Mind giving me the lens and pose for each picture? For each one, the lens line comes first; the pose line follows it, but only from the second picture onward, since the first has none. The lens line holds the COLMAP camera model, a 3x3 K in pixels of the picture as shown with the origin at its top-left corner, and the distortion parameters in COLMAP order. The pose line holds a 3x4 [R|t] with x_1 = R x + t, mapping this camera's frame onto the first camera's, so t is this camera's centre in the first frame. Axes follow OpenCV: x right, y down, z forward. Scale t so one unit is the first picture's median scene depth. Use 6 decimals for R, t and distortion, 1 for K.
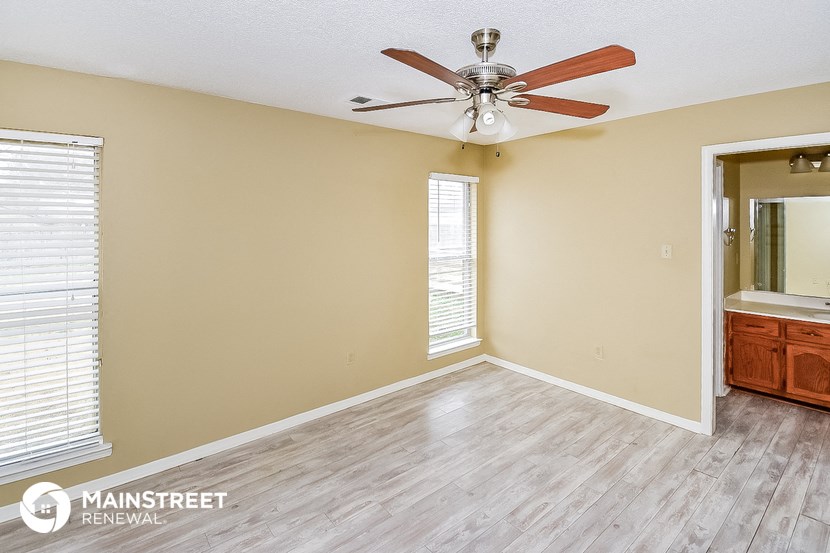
lens RADIAL K [[405.9, 0, 417.7], [0, 405.9, 220.2], [0, 0, 1]] dist [0.015607, -0.001616]
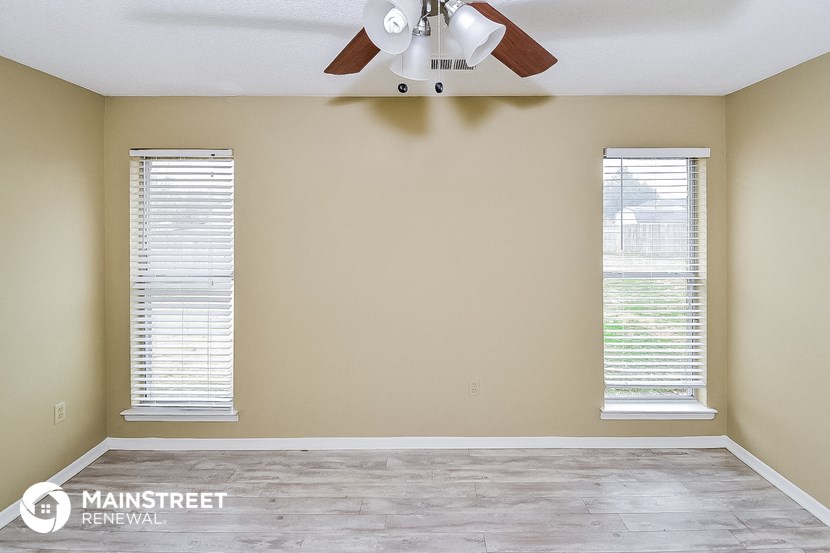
lens RADIAL K [[405.9, 0, 417.7], [0, 405.9, 220.2], [0, 0, 1]] dist [0.015607, -0.001616]
pose [[0.766057, -0.001022, -0.642772, 0.276414], [0.005030, 0.999978, 0.004404, -0.000921], [0.642753, -0.006607, 0.766045, 0.313192]]
